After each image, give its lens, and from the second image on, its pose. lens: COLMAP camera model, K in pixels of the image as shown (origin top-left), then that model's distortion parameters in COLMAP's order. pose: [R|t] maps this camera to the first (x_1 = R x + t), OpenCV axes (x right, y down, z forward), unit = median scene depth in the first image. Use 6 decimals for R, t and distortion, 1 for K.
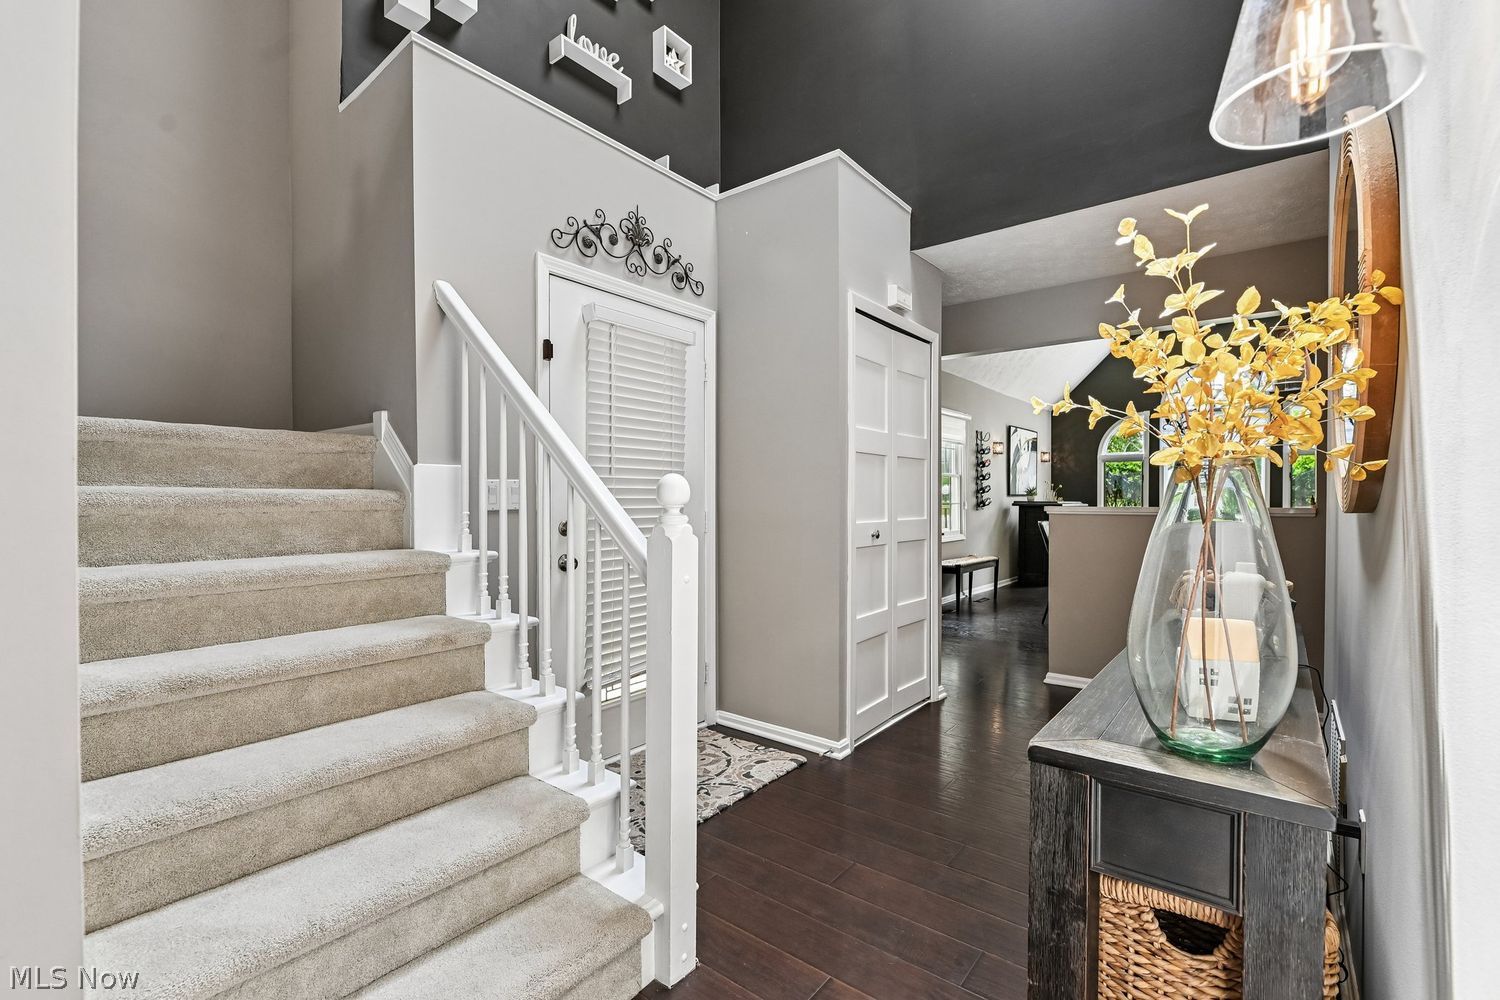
lens RADIAL K [[673.4, 0, 748.8], [0, 673.4, 499.8], [0, 0, 1]] dist [0.003686, -0.003188]
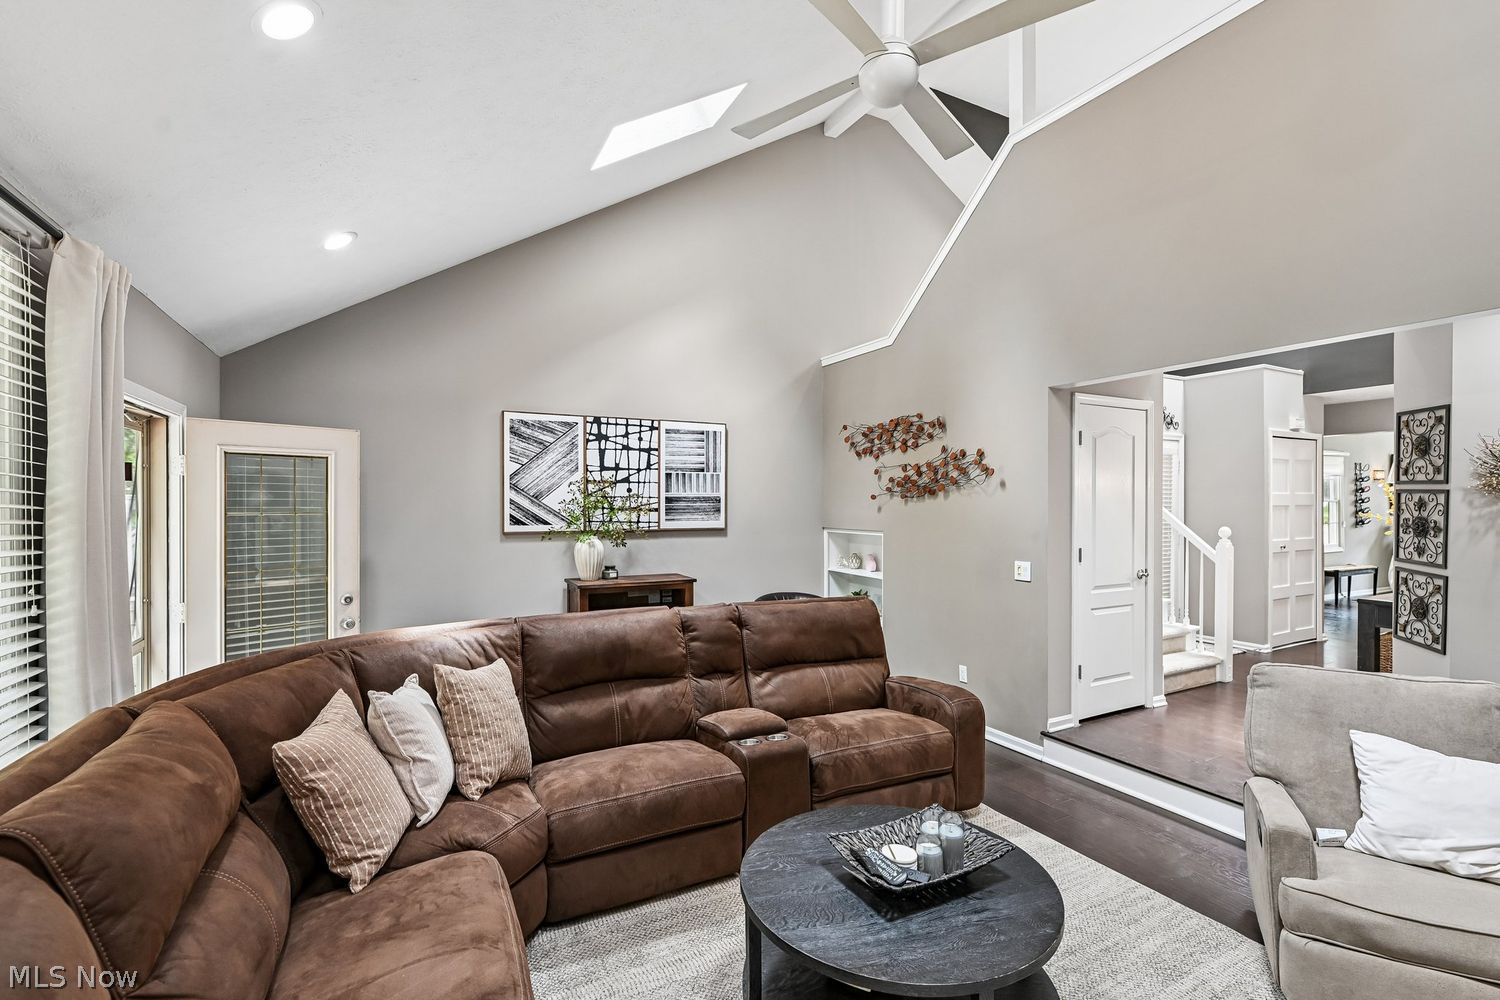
lens RADIAL K [[673.4, 0, 749.2], [0, 673.4, 507.2], [0, 0, 1]] dist [0.003686, -0.003188]
pose [[0.914667, -0.005066, -0.404176, -0.224936], [0.006174, 0.999980, 0.001437, -0.038536], [0.404161, -0.003810, 0.914680, -0.727693]]
